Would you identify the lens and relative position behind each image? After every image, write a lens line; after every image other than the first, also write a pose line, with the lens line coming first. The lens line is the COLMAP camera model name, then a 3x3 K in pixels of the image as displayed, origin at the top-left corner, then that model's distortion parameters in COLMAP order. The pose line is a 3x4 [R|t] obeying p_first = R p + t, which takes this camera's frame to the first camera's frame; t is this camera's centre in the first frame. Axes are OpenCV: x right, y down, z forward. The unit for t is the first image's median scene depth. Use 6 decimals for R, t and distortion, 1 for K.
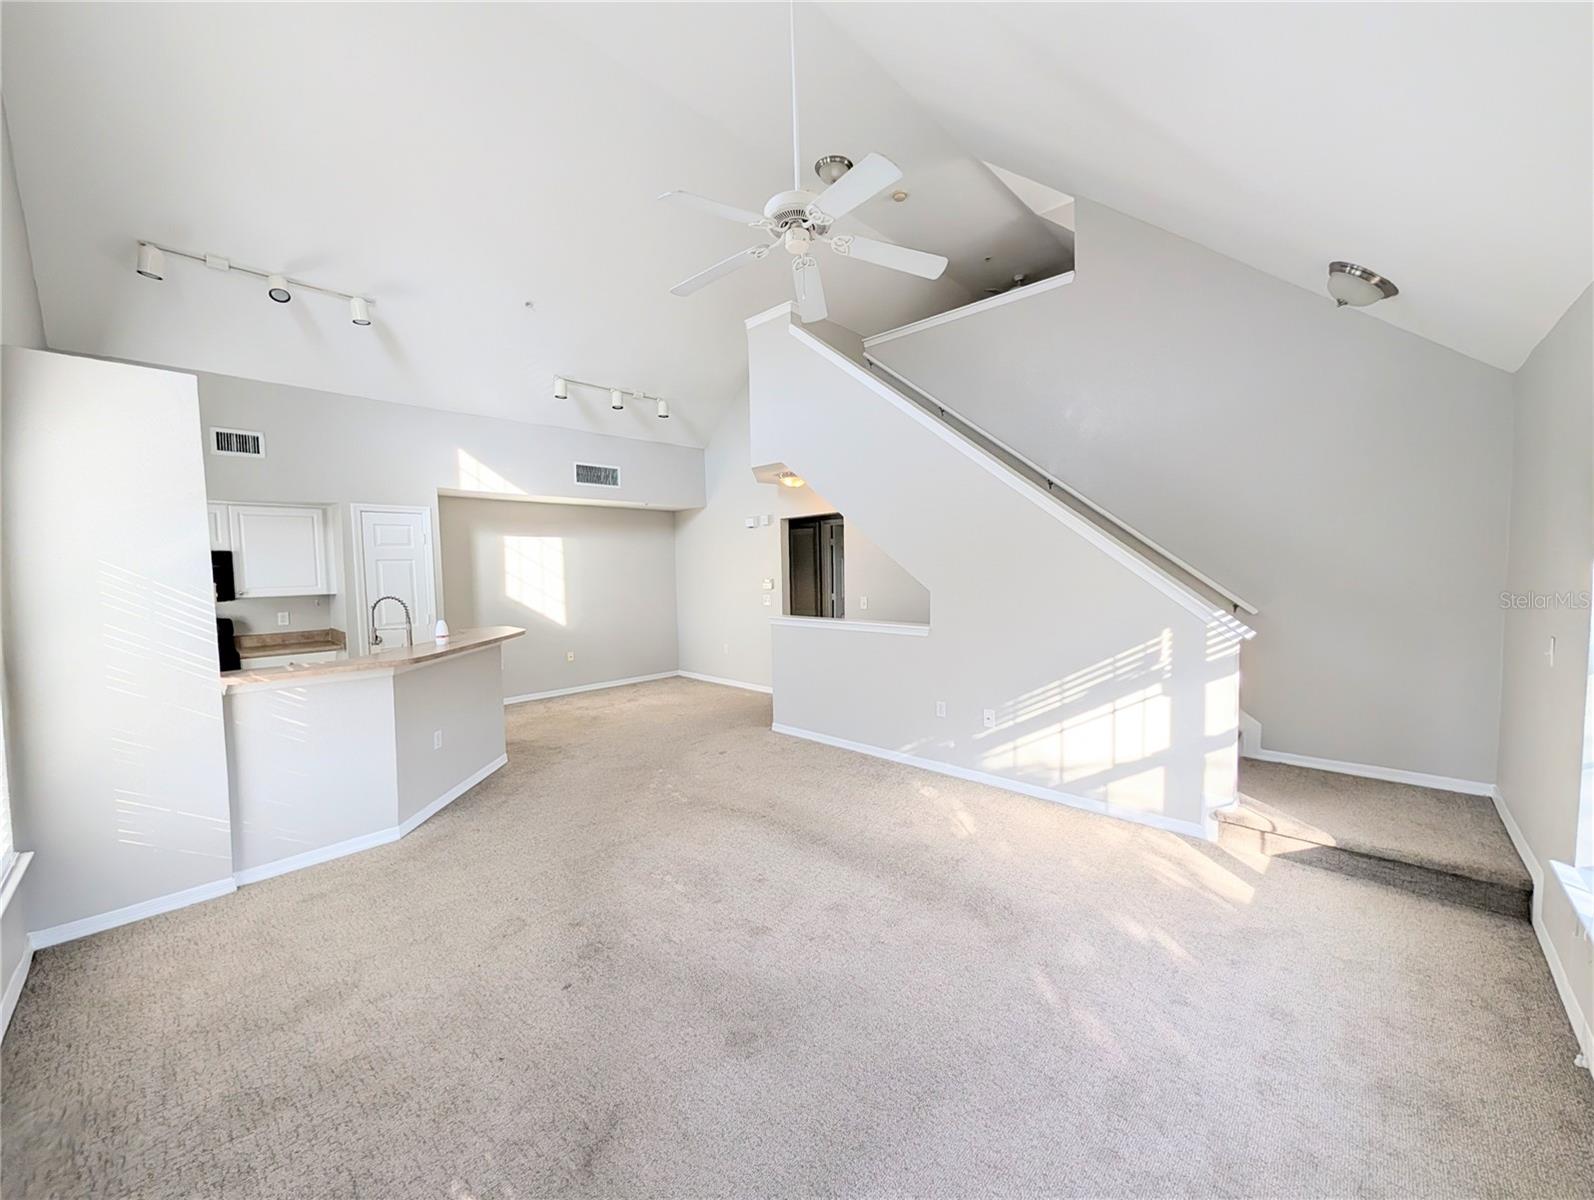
lens RADIAL K [[603.4, 0, 806.2], [0, 603.4, 597.7], [0, 0, 1]] dist [0.000147, 0.000023]
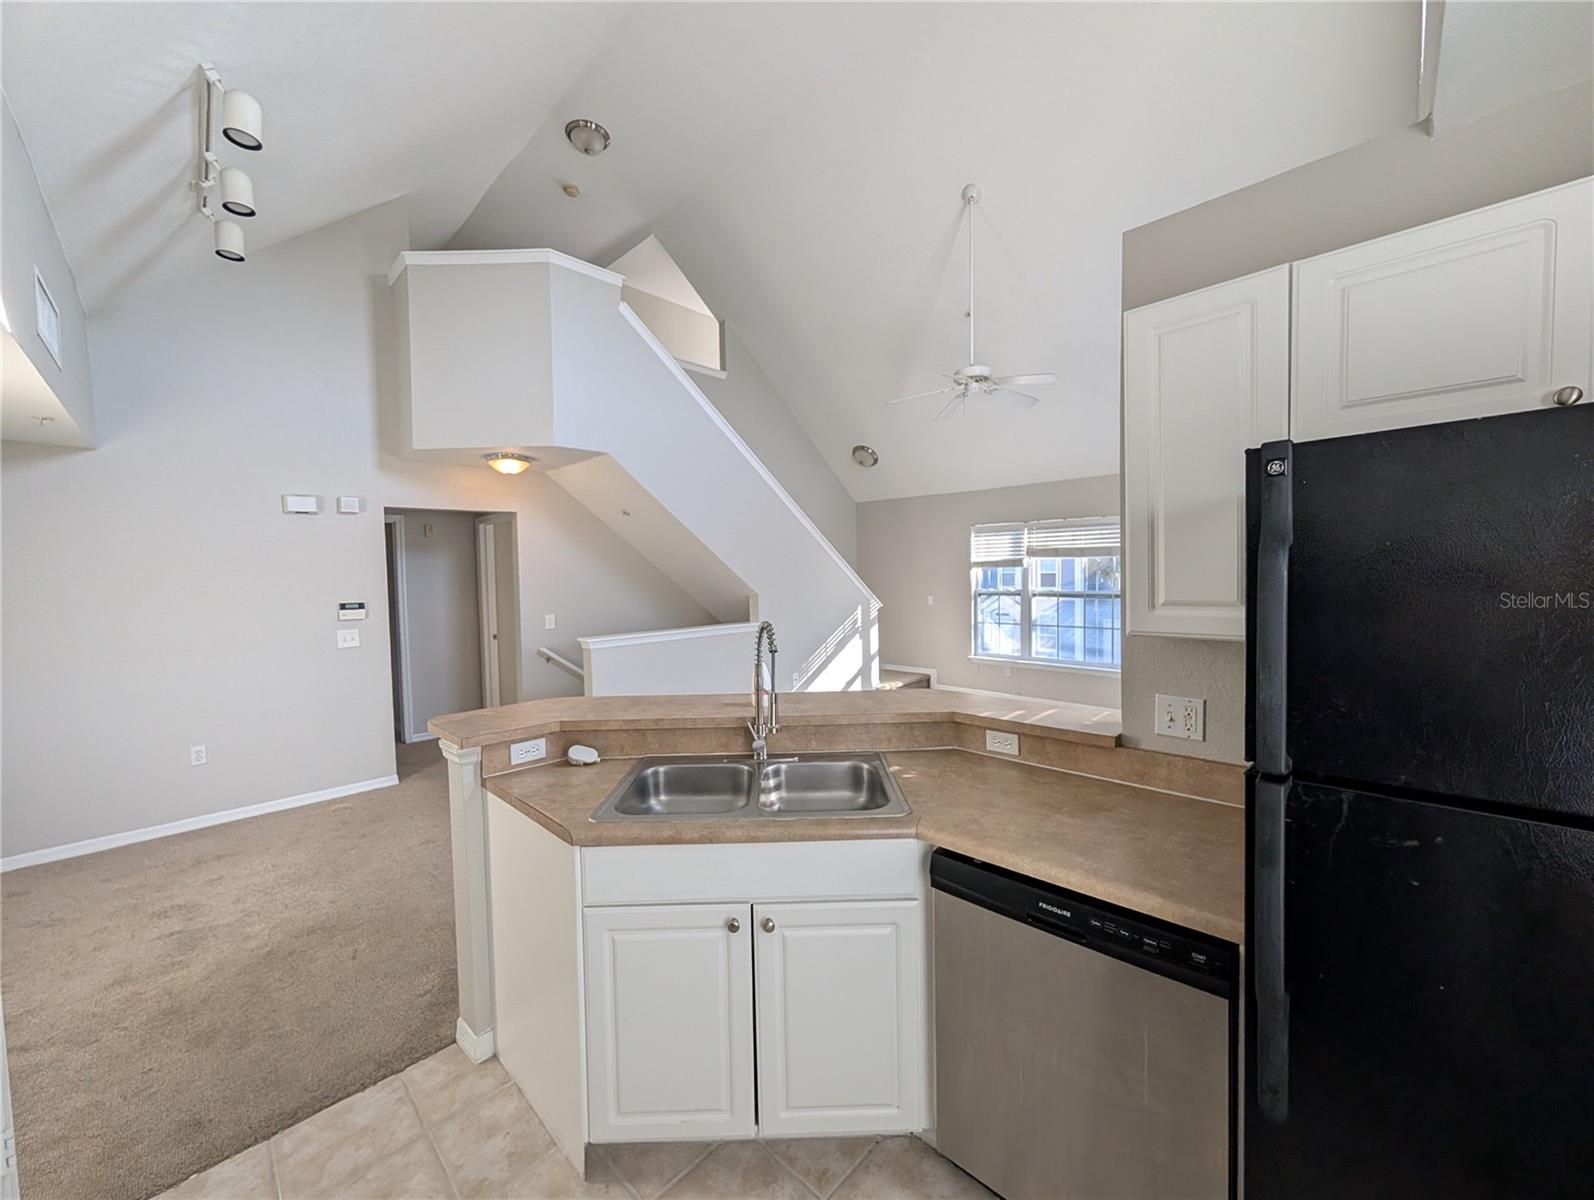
lens RADIAL K [[603.4, 0, 806.2], [0, 603.4, 597.7], [0, 0, 1]] dist [0.000147, 0.000023]
pose [[0.015725, -0.028185, 0.999479, -1.374412], [0.070788, 0.997126, 0.027005, -0.040975], [-0.997367, 0.070326, 0.017675, 1.117461]]
